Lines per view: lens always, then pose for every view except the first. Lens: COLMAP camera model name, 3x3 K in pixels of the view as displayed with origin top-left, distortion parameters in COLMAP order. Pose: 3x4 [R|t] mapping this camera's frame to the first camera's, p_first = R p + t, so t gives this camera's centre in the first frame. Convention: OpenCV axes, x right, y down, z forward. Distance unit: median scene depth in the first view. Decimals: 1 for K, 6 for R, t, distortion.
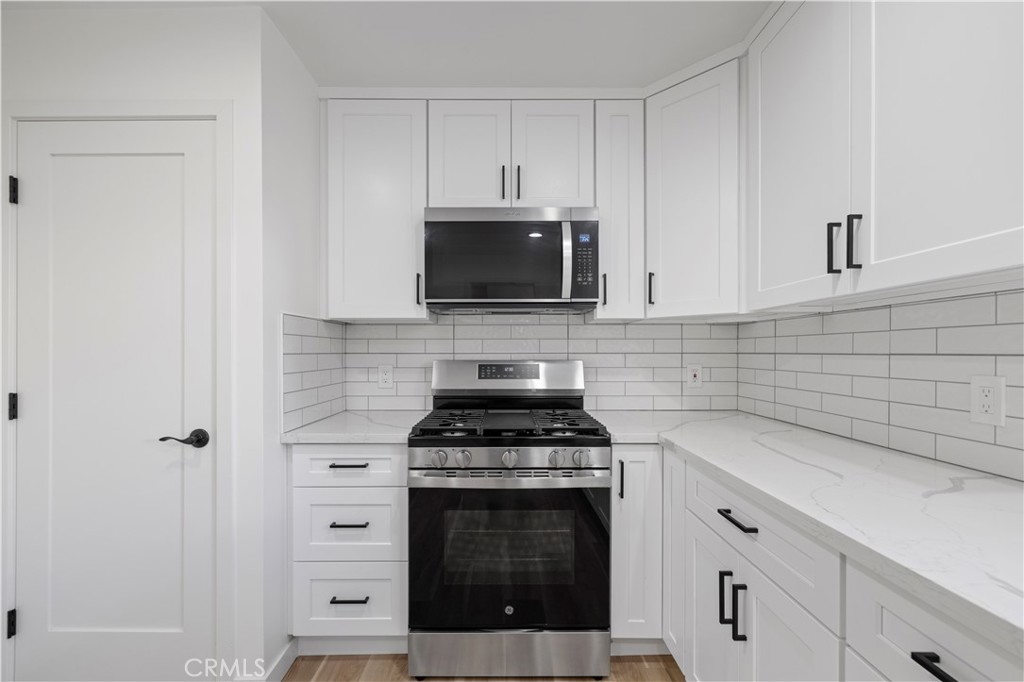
lens RADIAL K [[436.4, 0, 502.6], [0, 436.4, 353.9], [0, 0, 1]] dist [0.003092, 0.000100]
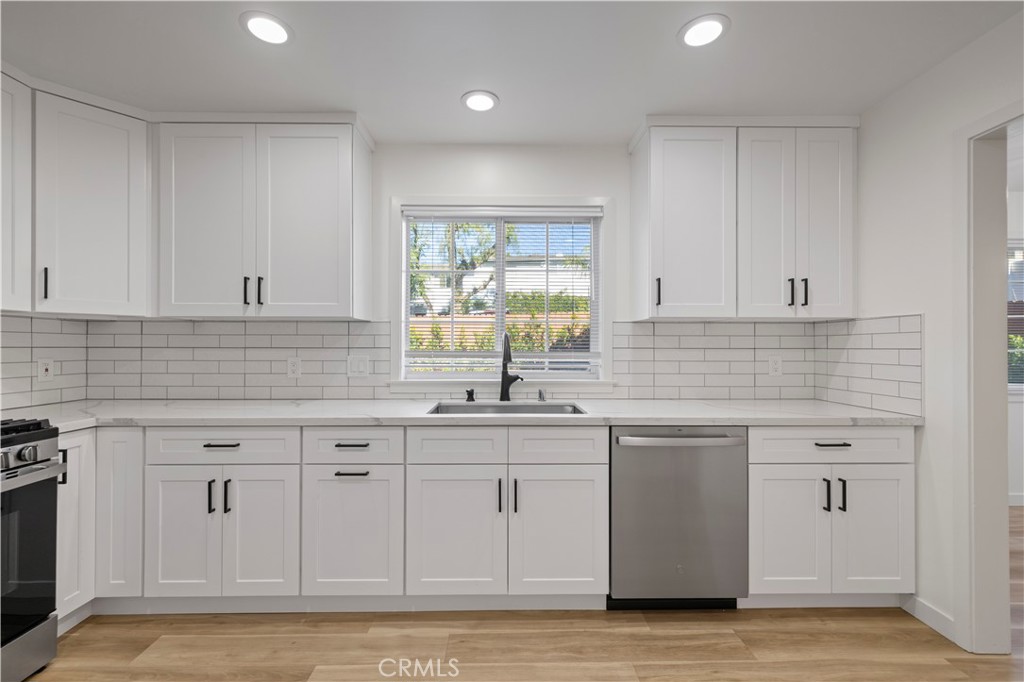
lens RADIAL K [[436.4, 0, 510.2], [0, 436.4, 344.8], [0, 0, 1]] dist [0.003092, 0.000100]
pose [[-0.026524, 0.007846, 0.999617, -0.810613], [0.002671, 0.999966, -0.007778, 0.004256], [-0.999645, 0.002464, -0.026544, -0.050792]]
